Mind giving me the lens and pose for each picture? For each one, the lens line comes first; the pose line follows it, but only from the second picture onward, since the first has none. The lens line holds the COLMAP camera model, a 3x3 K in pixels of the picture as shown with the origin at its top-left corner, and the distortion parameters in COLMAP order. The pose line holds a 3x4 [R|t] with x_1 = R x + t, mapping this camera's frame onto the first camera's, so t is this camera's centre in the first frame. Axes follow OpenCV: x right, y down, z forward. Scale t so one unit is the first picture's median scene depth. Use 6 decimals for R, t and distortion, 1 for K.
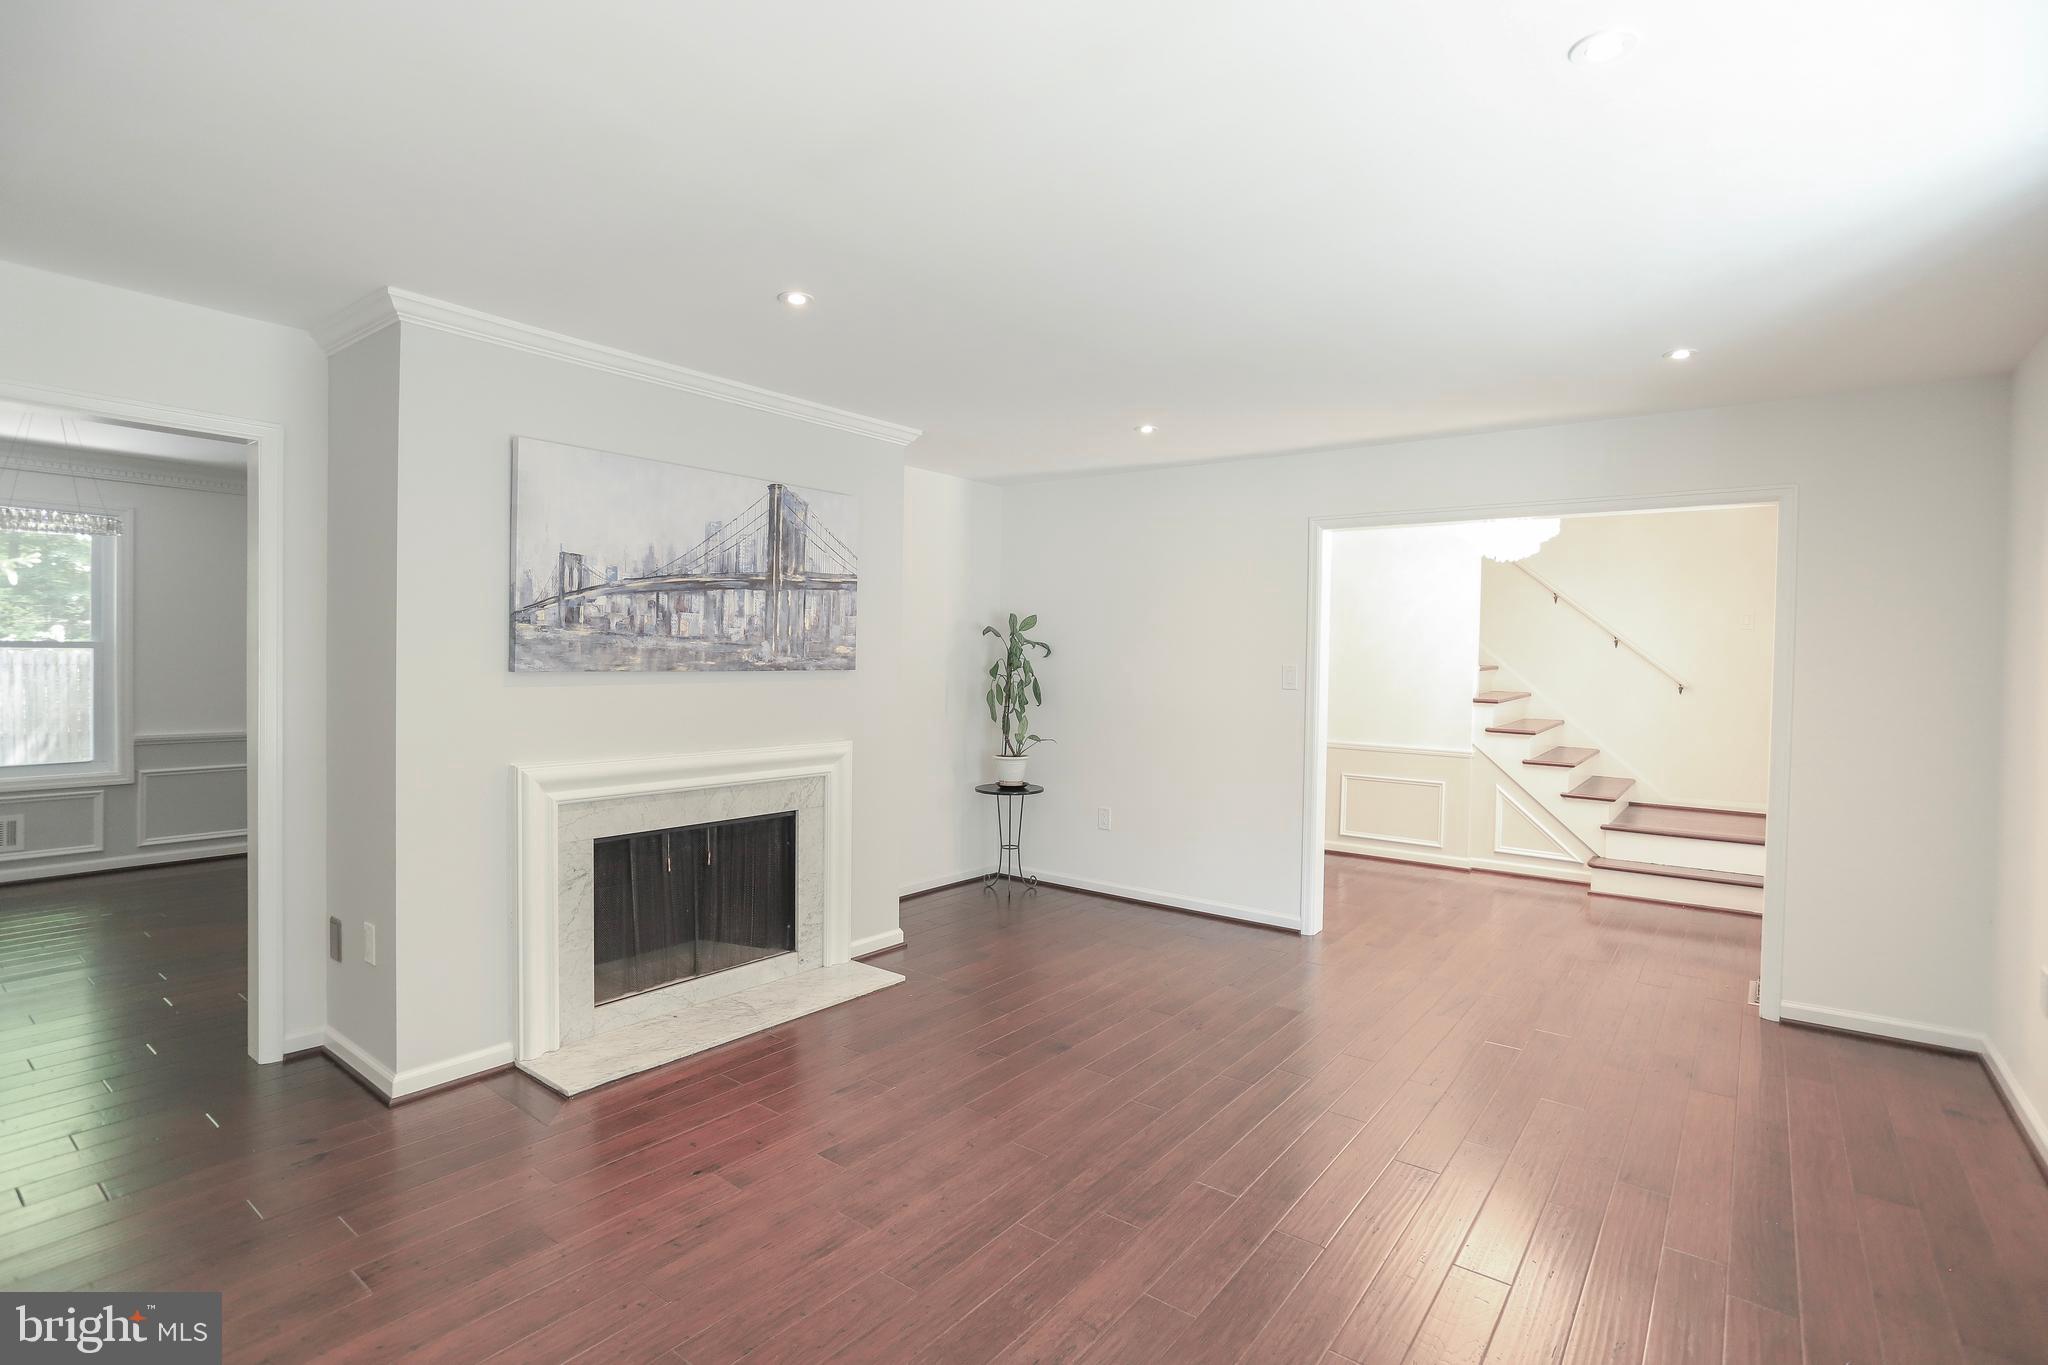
lens RADIAL K [[995.5, 0, 1025.9], [0, 995.5, 671.6], [0, 0, 1]] dist [-0.059654, 0.033890]
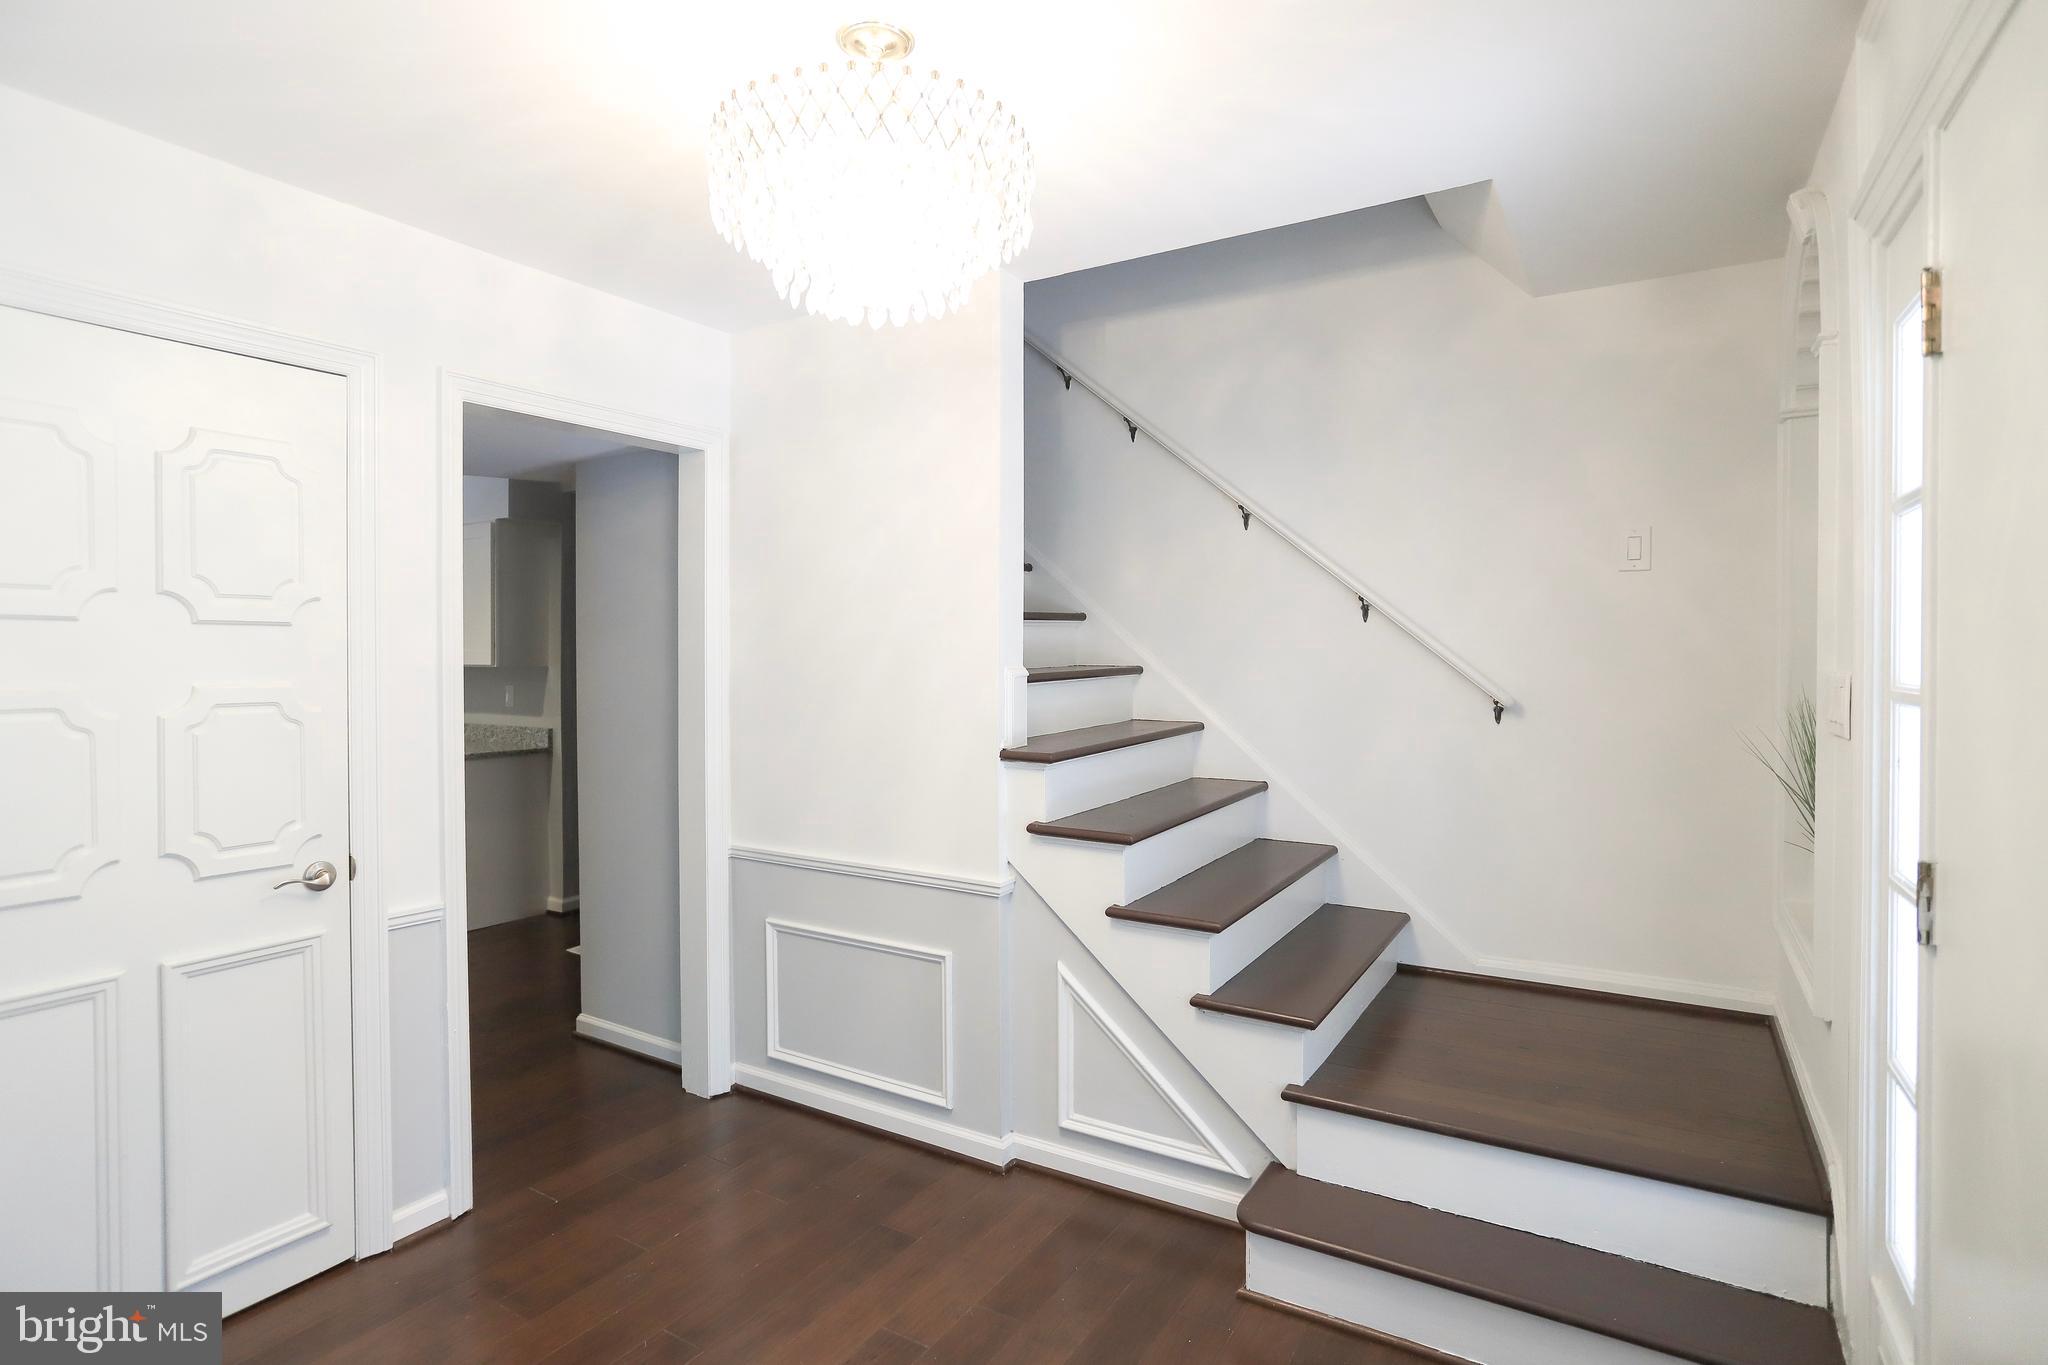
lens RADIAL K [[1041.7, 0, 1016.4], [0, 1041.7, 663.5], [0, 0, 1]] dist [-0.068804, 0.042956]
pose [[0.994159, -0.019078, 0.106224, 0.404951], [0.020256, 0.999745, -0.010024, -0.003572], [-0.106006, 0.012117, 0.994292, 0.561964]]
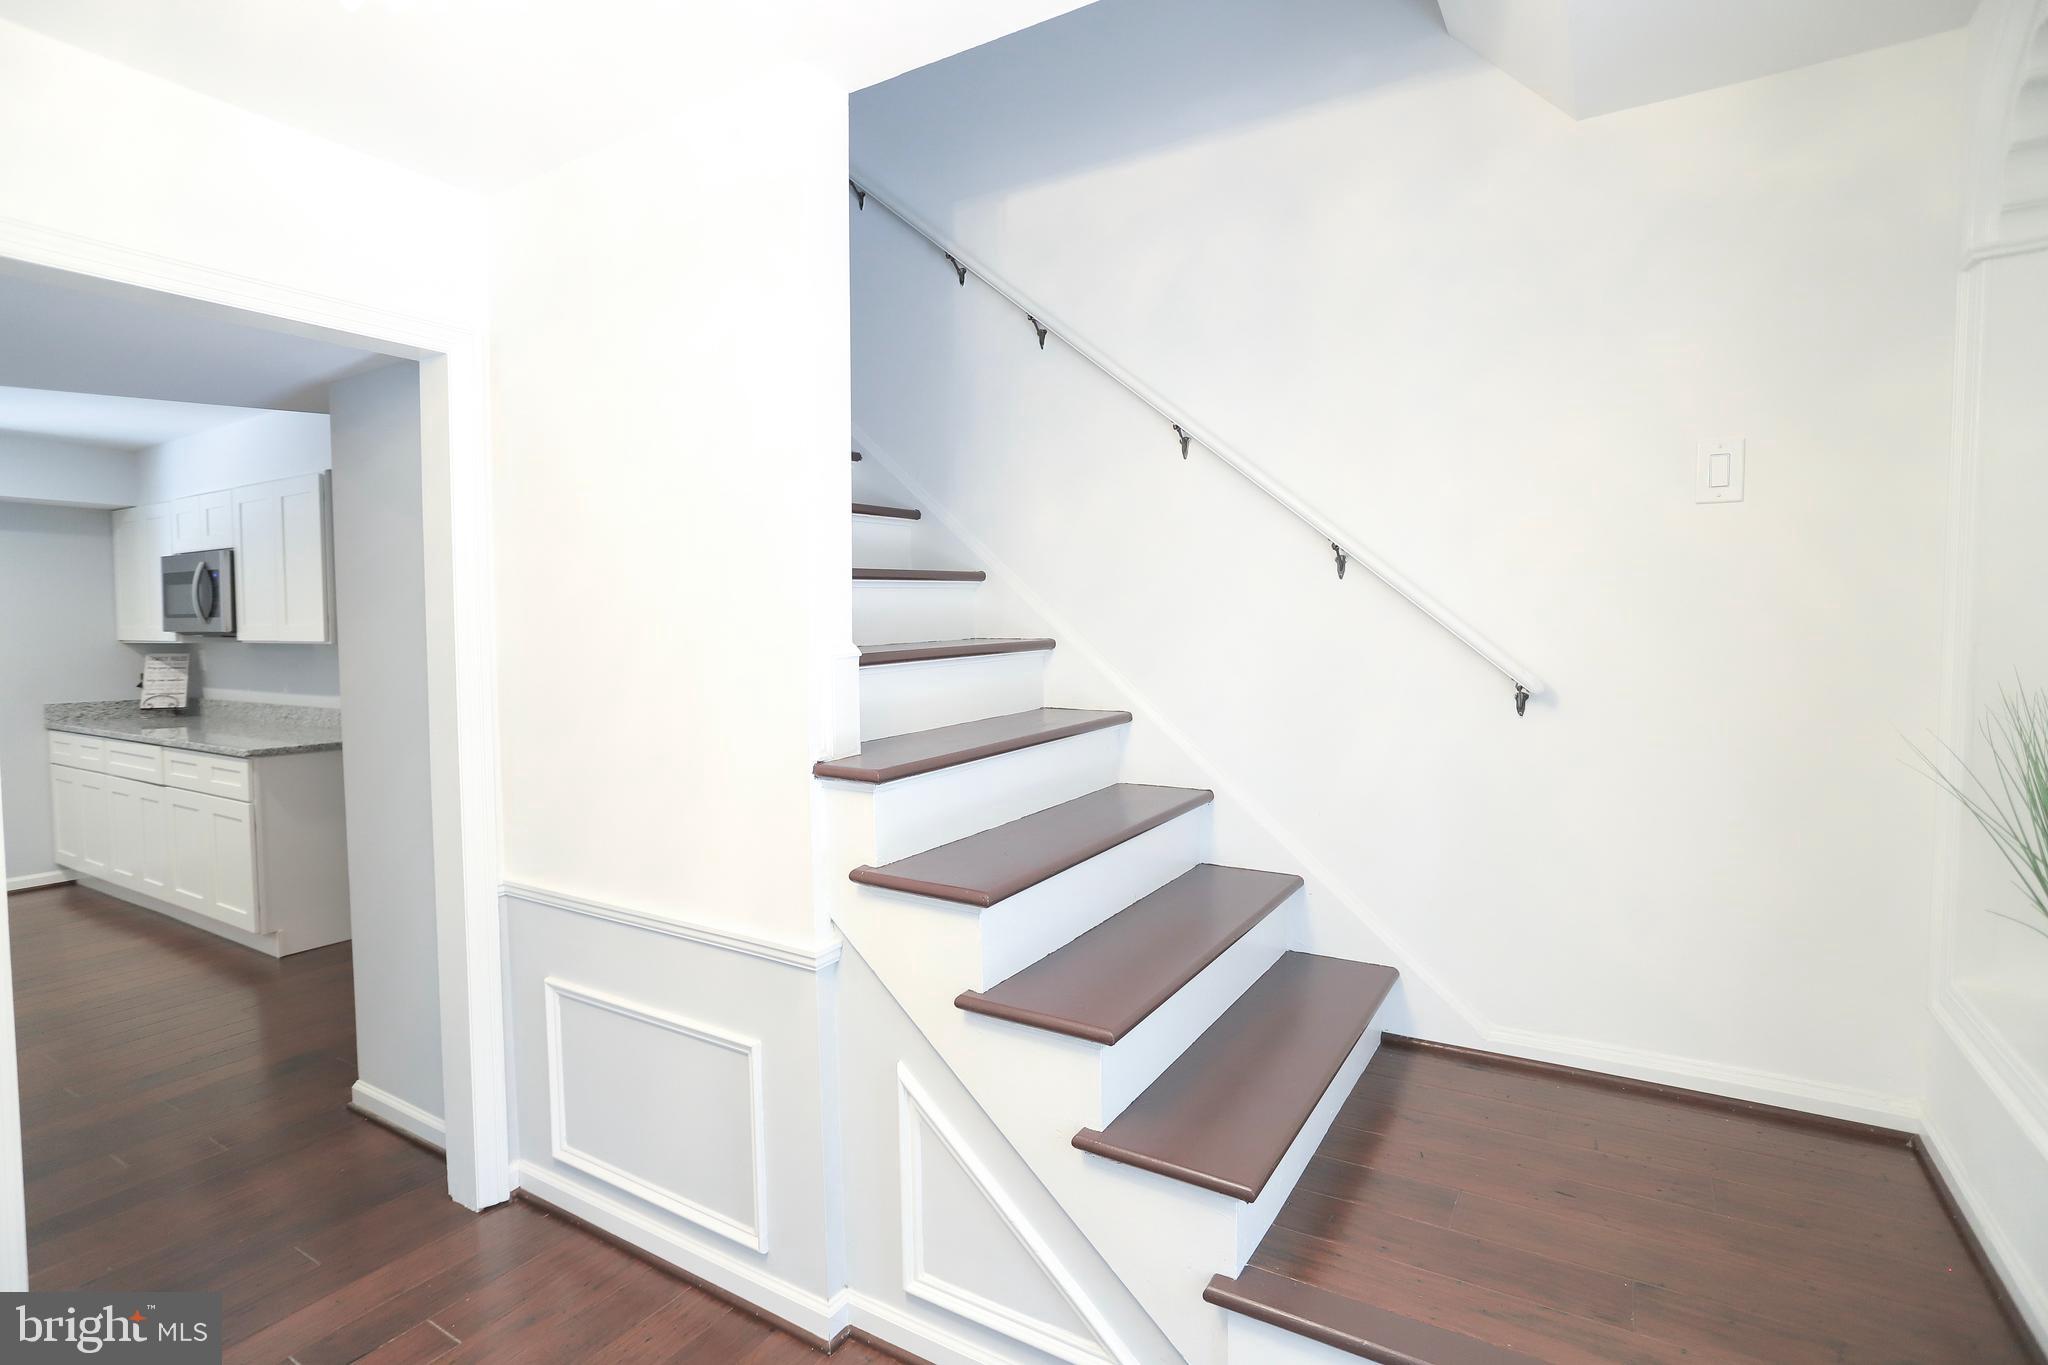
lens RADIAL K [[995.5, 0, 1025.9], [0, 995.5, 671.6], [0, 0, 1]] dist [-0.059654, 0.033890]
pose [[0.993210, -0.030866, 0.112170, 0.470104], [0.027747, 0.999187, 0.029256, -0.005365], [-0.112982, -0.025945, 0.993258, 0.694413]]
